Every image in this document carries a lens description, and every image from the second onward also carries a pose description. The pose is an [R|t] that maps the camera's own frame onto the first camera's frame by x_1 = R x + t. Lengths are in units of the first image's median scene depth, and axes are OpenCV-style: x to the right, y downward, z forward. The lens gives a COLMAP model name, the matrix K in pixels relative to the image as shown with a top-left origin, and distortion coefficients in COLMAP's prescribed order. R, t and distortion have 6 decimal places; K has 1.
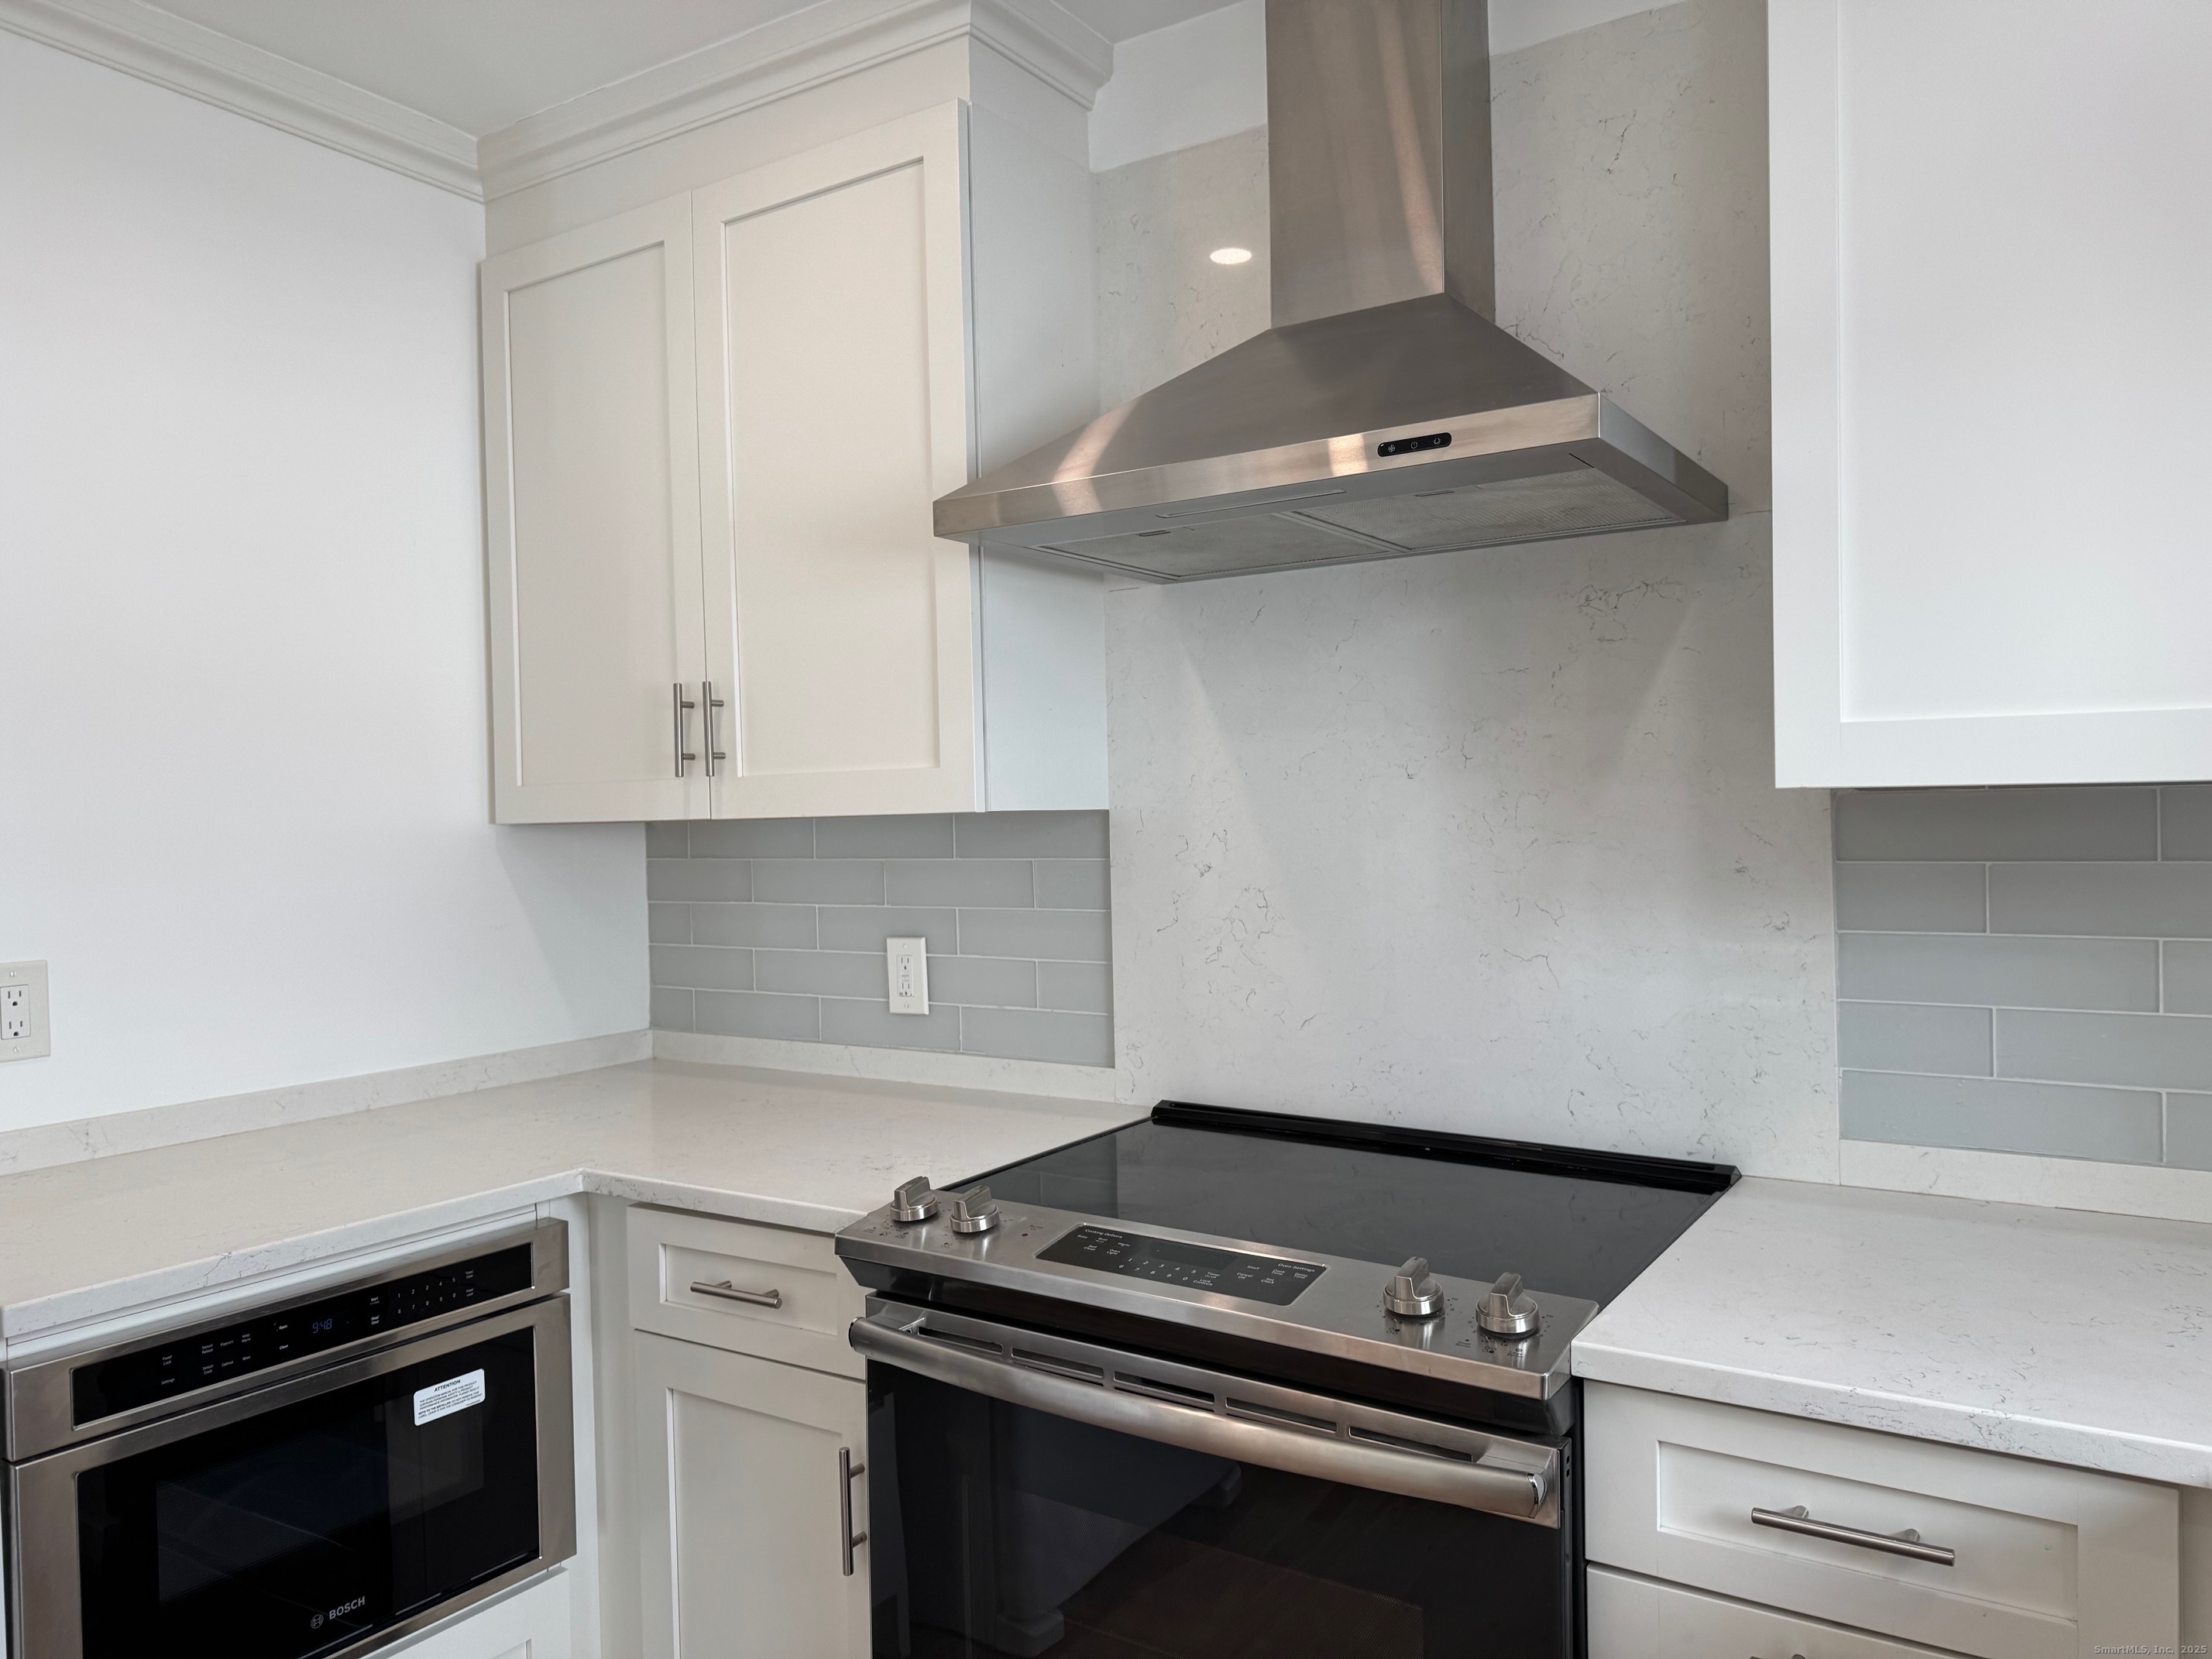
lens RADIAL K [[1542.3, 0, 1109.2], [0, 1542.3, 835.2], [0, 0, 1]] dist [0.131298, -0.265695]
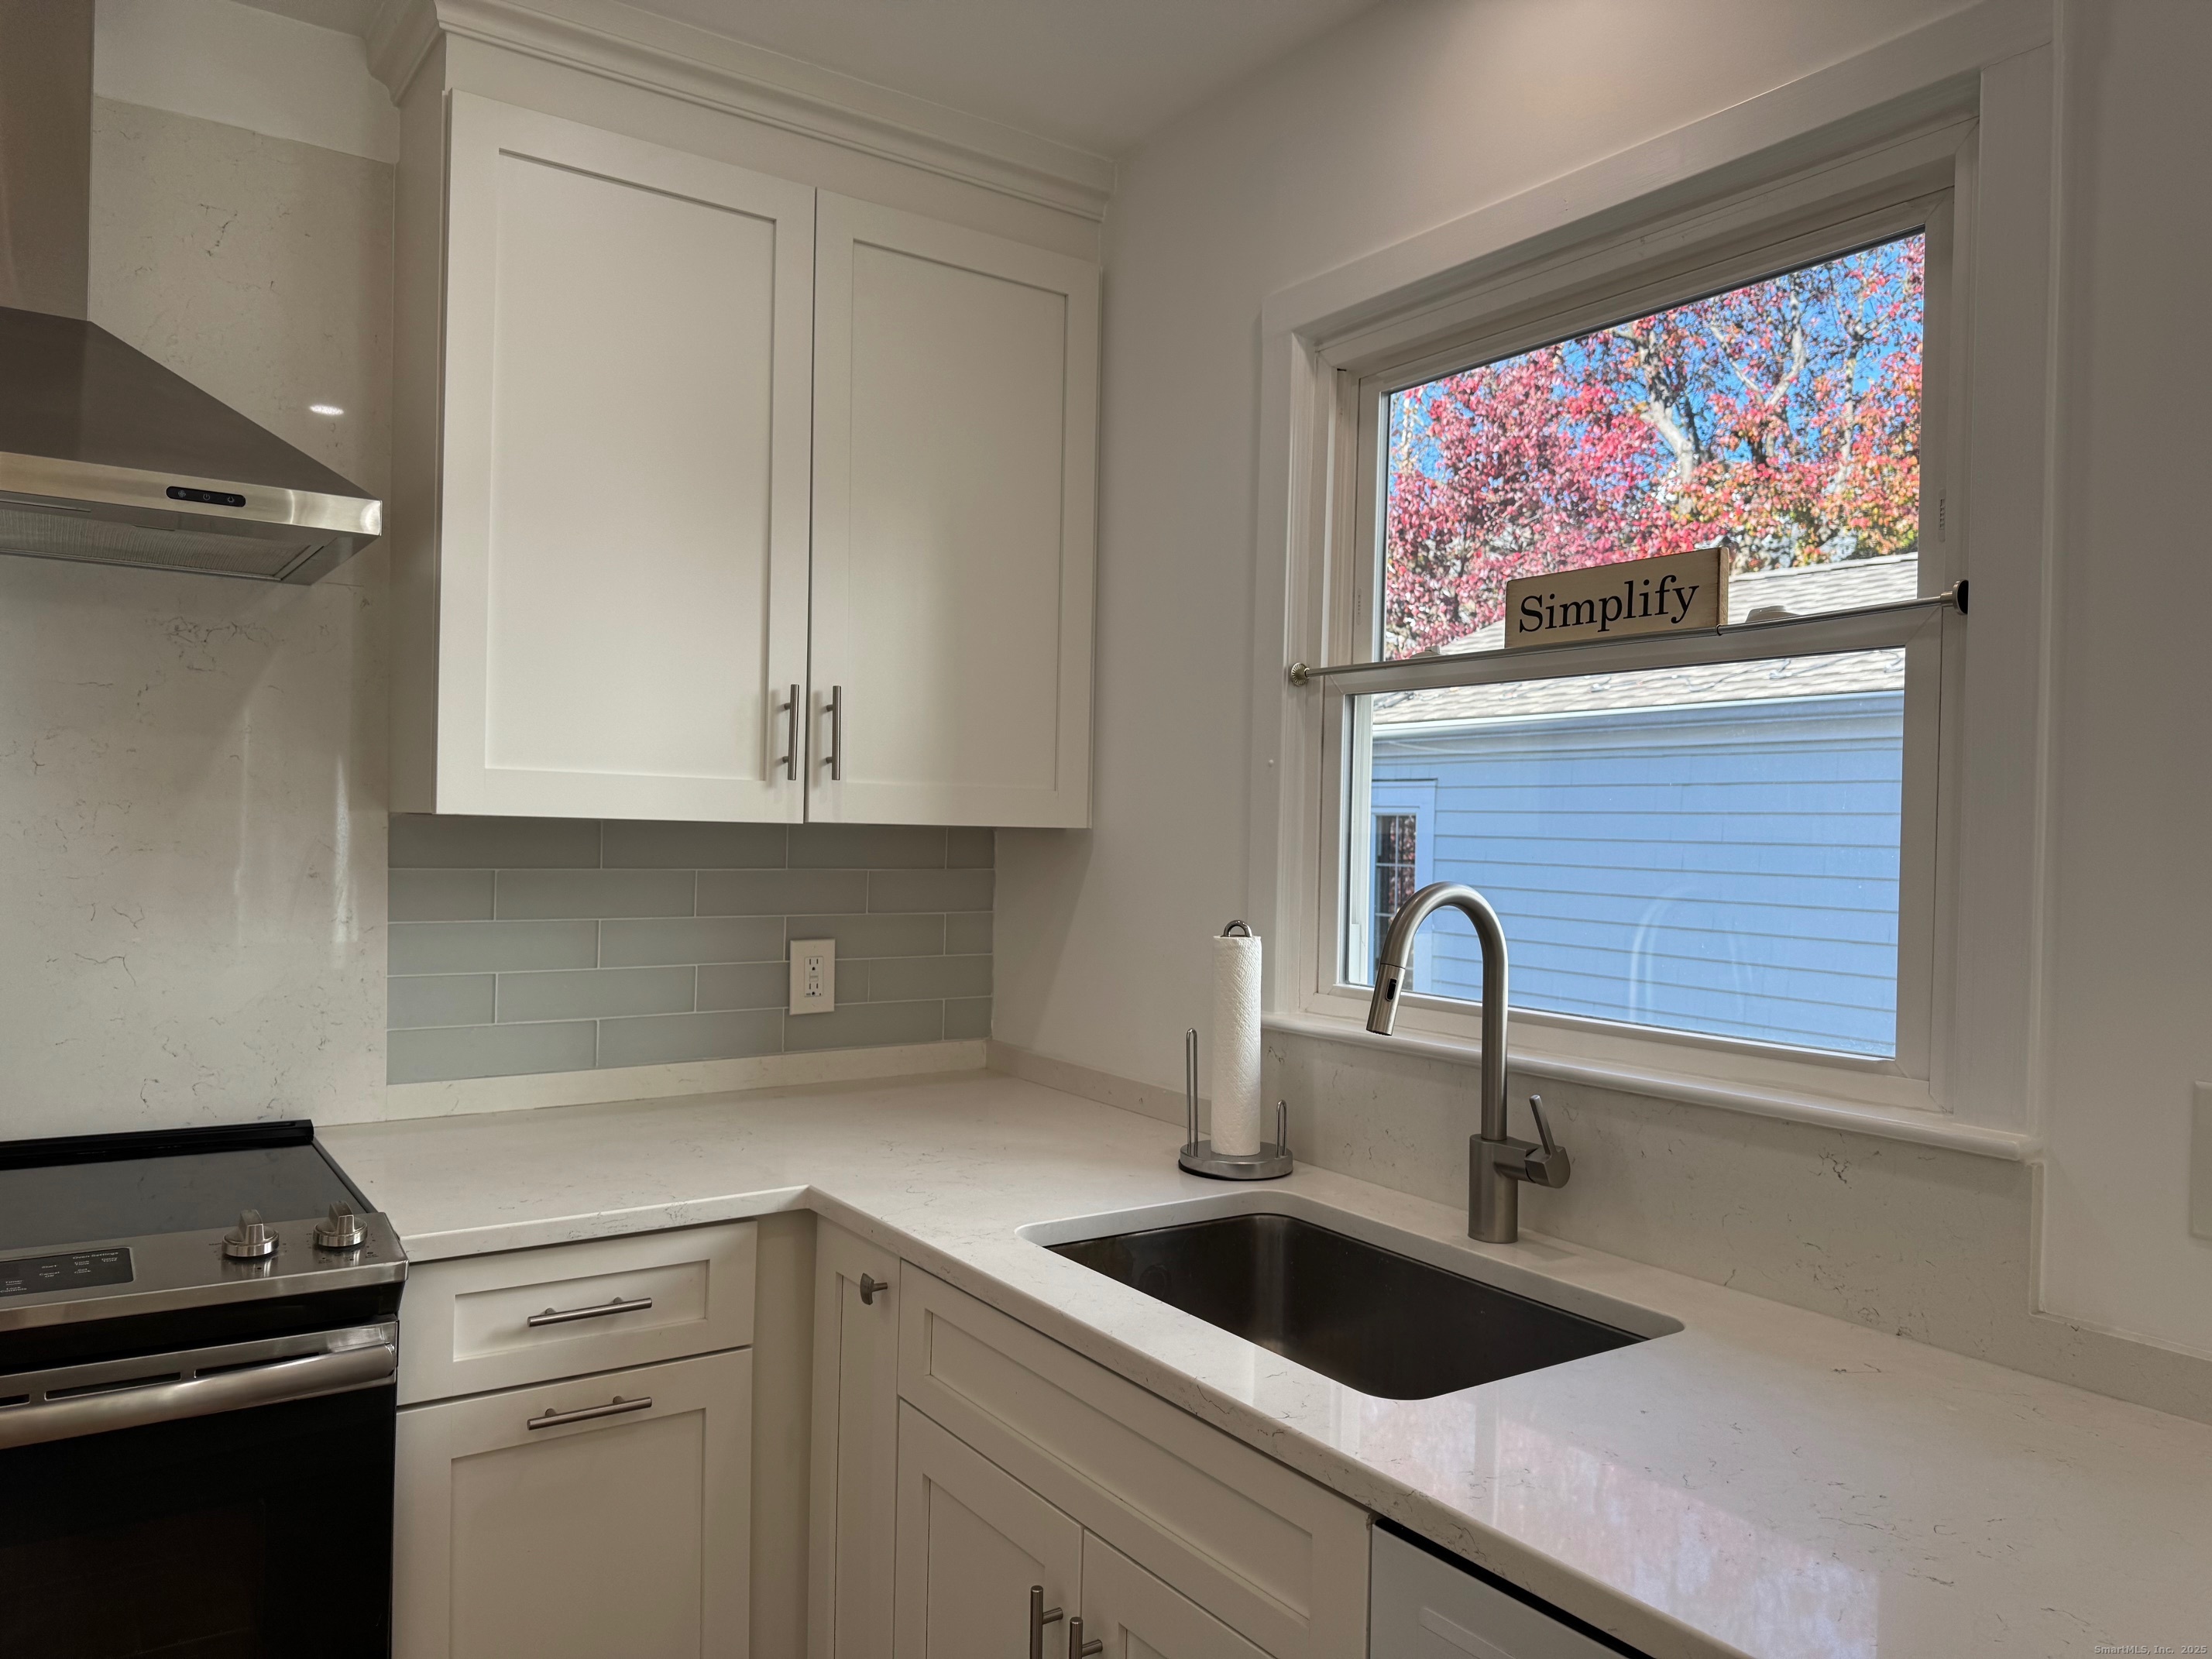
lens RADIAL K [[1563.2, 0, 1095.2], [0, 1563.2, 837.6], [0, 0, 1]] dist [0.101315, -0.134821]
pose [[0.366981, 0.018760, 0.930039, -0.484913], [-0.018710, 0.999743, -0.012783, -0.002288], [-0.930040, -0.012710, 0.367238, -0.013365]]
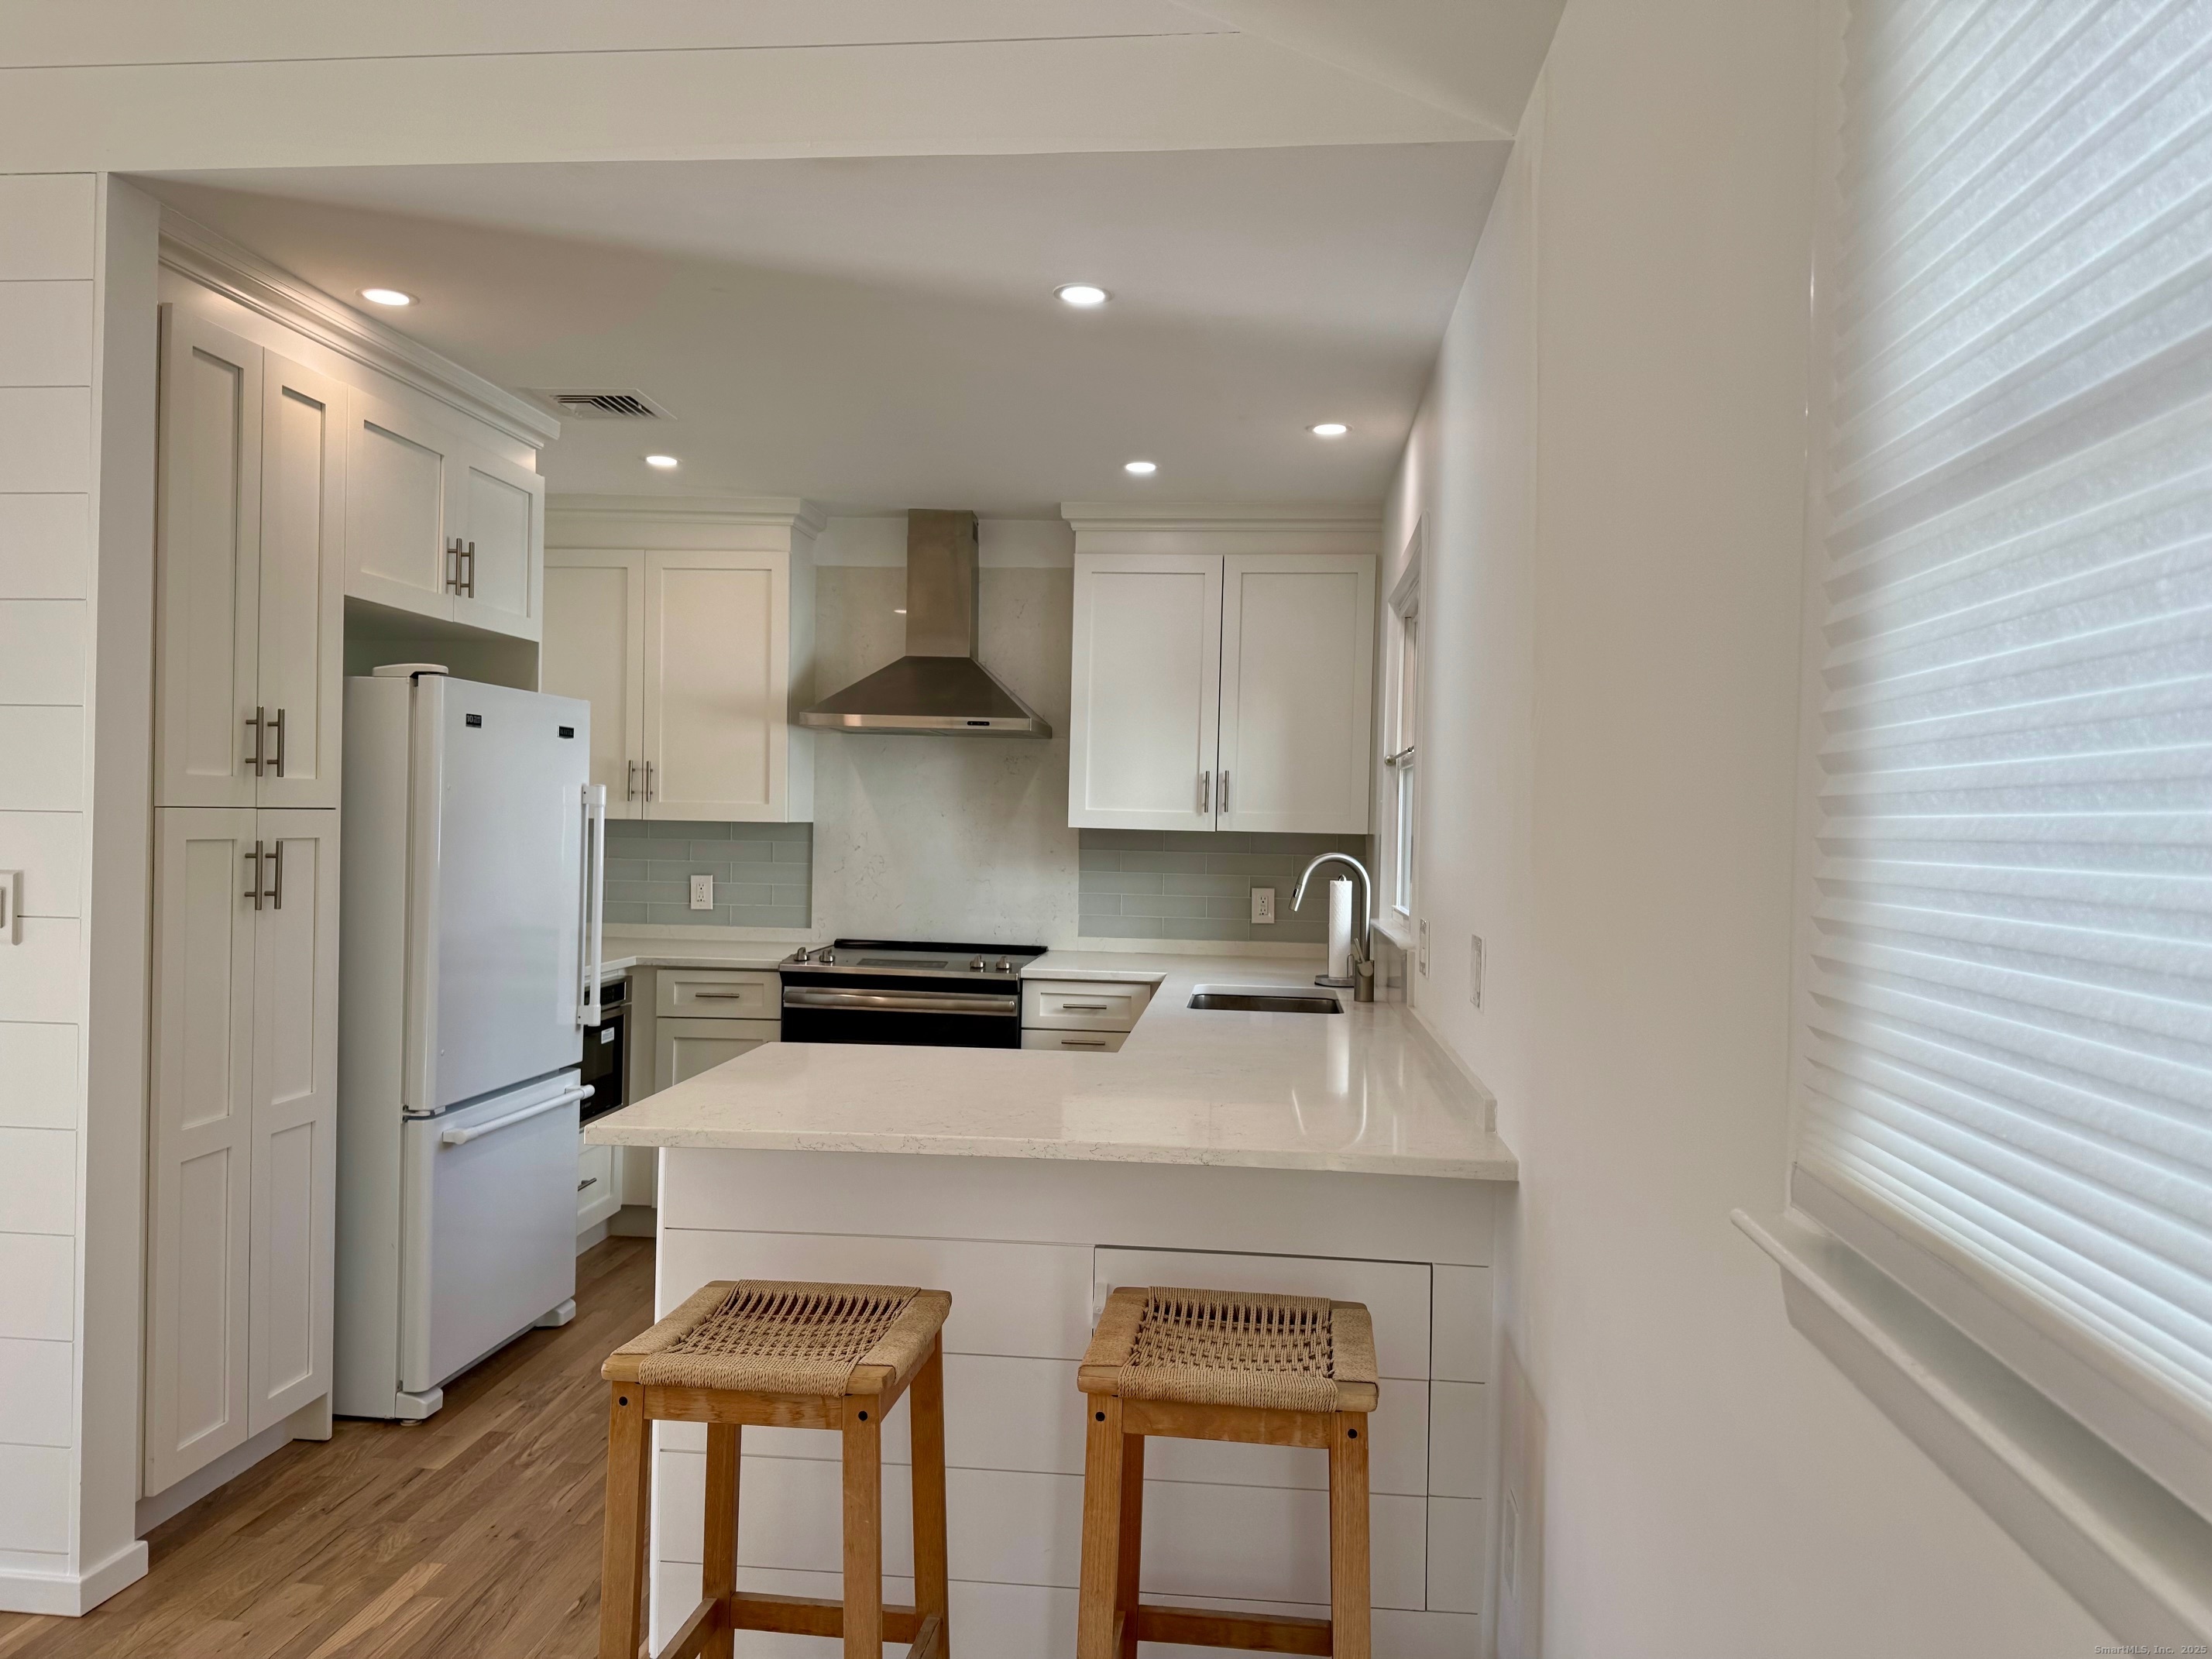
lens RADIAL K [[1542.3, 0, 1109.2], [0, 1542.3, 835.2], [0, 0, 1]] dist [0.131298, -0.265695]
pose [[0.880162, 0.035260, 0.473362, -0.886850], [-0.033183, 0.999368, -0.012742, 0.022862], [-0.473512, -0.004493, 0.880776, -1.641821]]
